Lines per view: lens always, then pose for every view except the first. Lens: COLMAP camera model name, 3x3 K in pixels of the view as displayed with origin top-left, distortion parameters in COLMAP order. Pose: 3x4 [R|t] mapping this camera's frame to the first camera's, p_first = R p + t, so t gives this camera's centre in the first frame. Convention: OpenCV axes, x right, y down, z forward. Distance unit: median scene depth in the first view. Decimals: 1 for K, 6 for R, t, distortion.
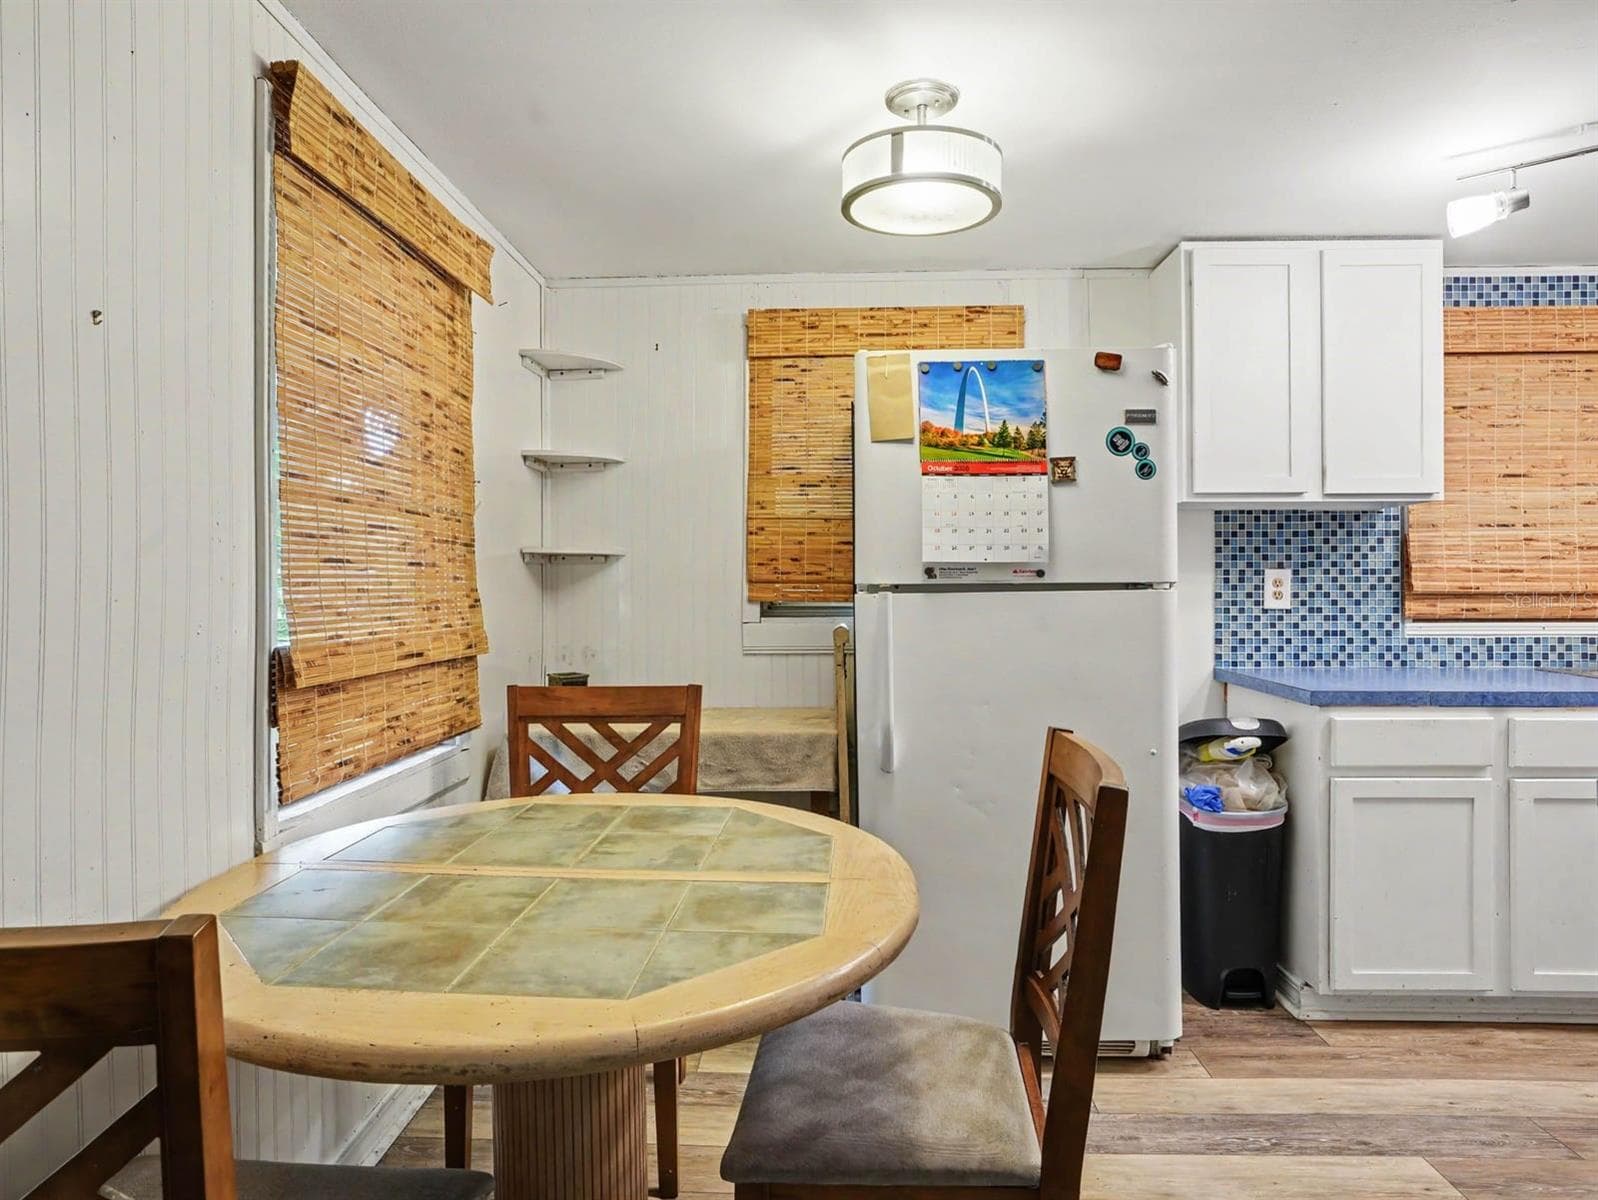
lens RADIAL K [[938.9, 0, 792.9], [0, 938.9, 590.7], [0, 0, 1]] dist [-0.000937, 0.001962]
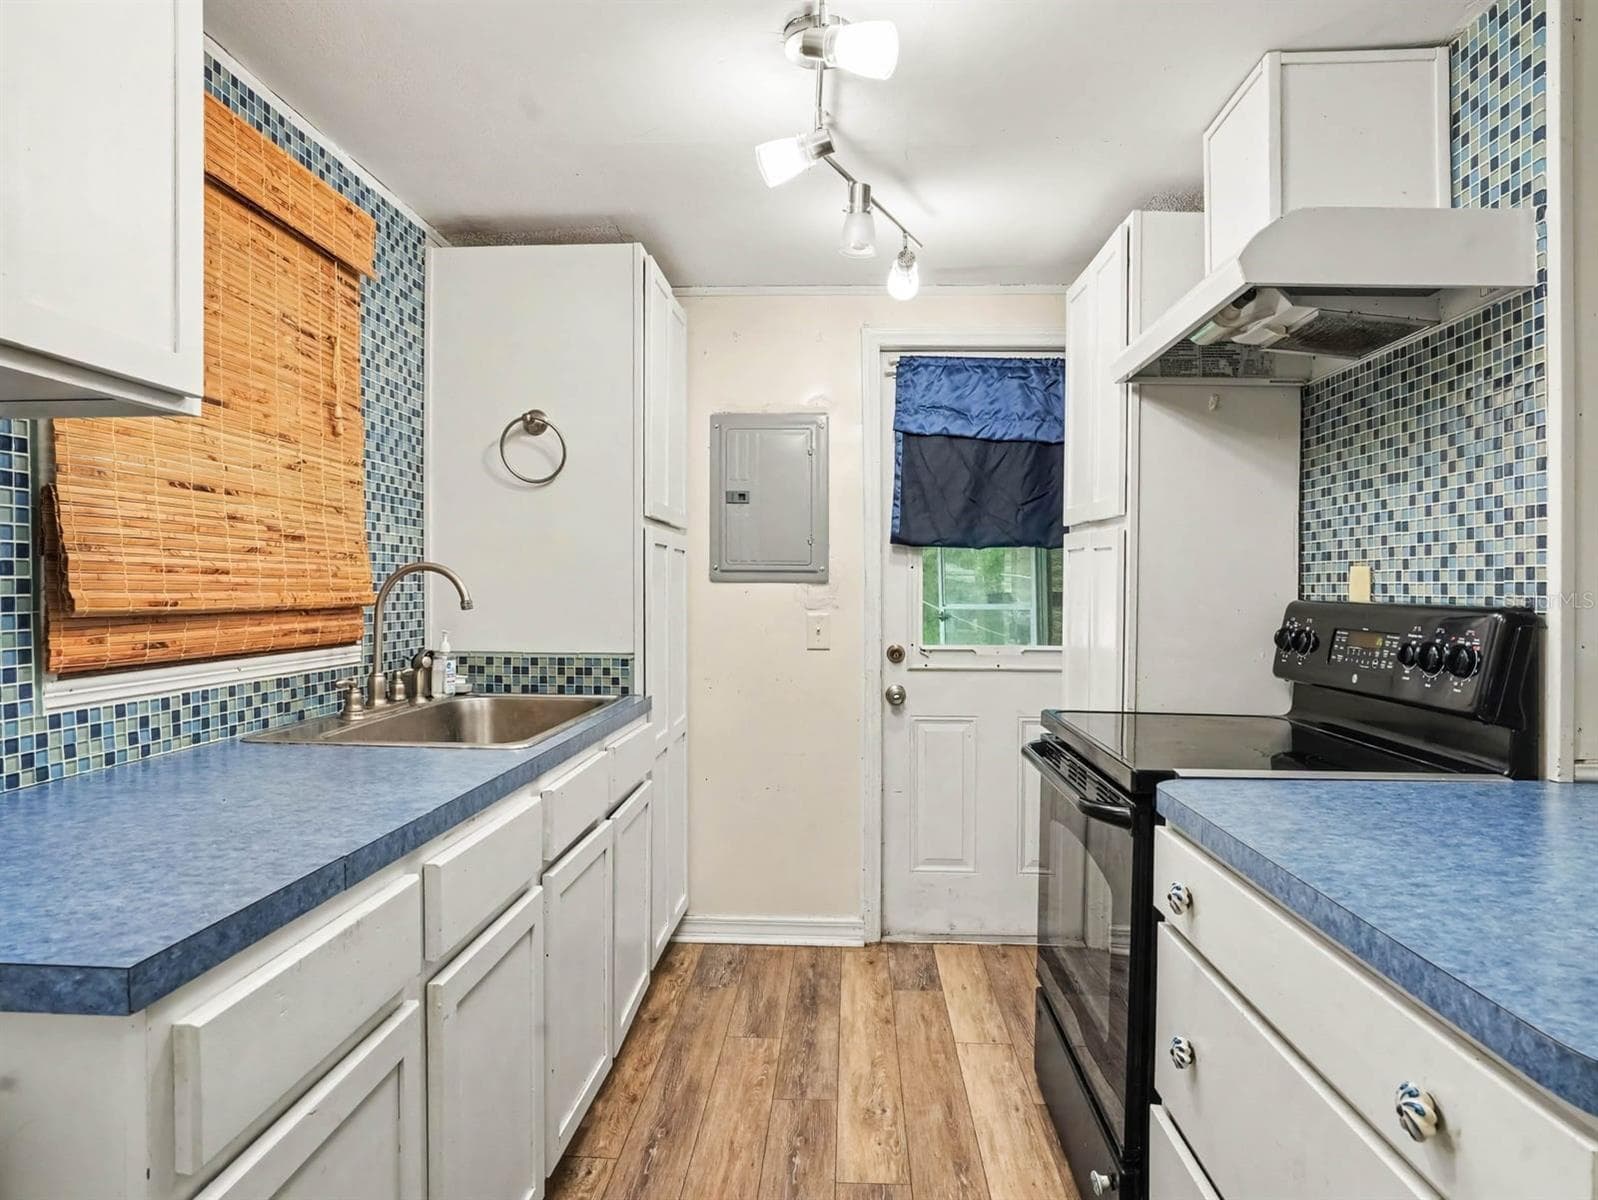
lens RADIAL K [[938.9, 0, 792.9], [0, 938.9, 590.7], [0, 0, 1]] dist [-0.000937, 0.001962]
pose [[0.027203, -0.000246, 0.999630, 0.216445], [0.011522, 0.999934, -0.000067, -0.005744], [-0.999564, 0.011520, 0.027204, 0.636762]]
